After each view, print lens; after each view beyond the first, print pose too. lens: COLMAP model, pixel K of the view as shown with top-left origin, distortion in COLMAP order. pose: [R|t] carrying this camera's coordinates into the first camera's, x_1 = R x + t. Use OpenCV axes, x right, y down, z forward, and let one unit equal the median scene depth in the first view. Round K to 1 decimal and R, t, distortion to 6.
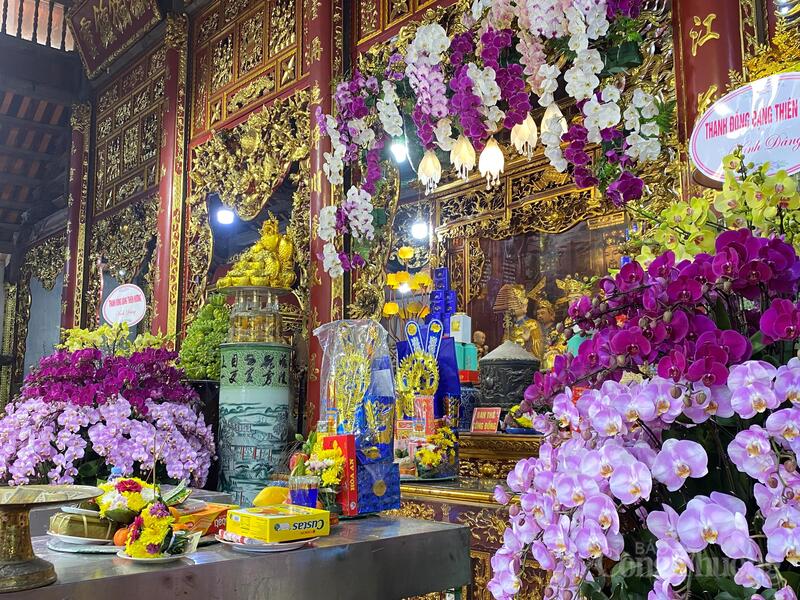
lens RADIAL K [[765.6, 0, 401.2], [0, 765.6, 300.5], [0, 0, 1]] dist [-0.004482, 0.000000]
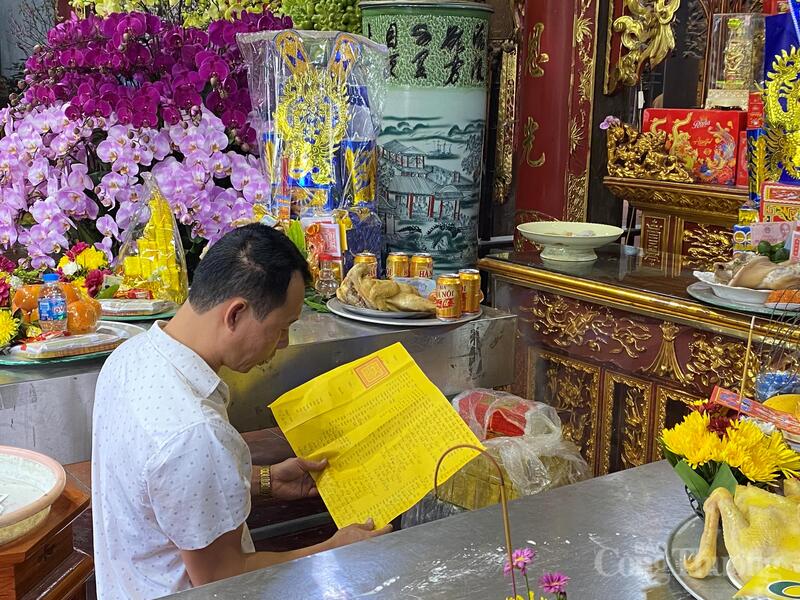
lens RADIAL K [[1039.4, 0, 399.8], [0, 1039.4, 301.1], [0, 0, 1]] dist [0.022452, 0.000000]
pose [[0.995299, 0.045816, -0.085329, -0.163690], [-0.012757, 0.935374, 0.353431, -0.006819], [0.096008, -0.350680, 0.931561, 0.291414]]
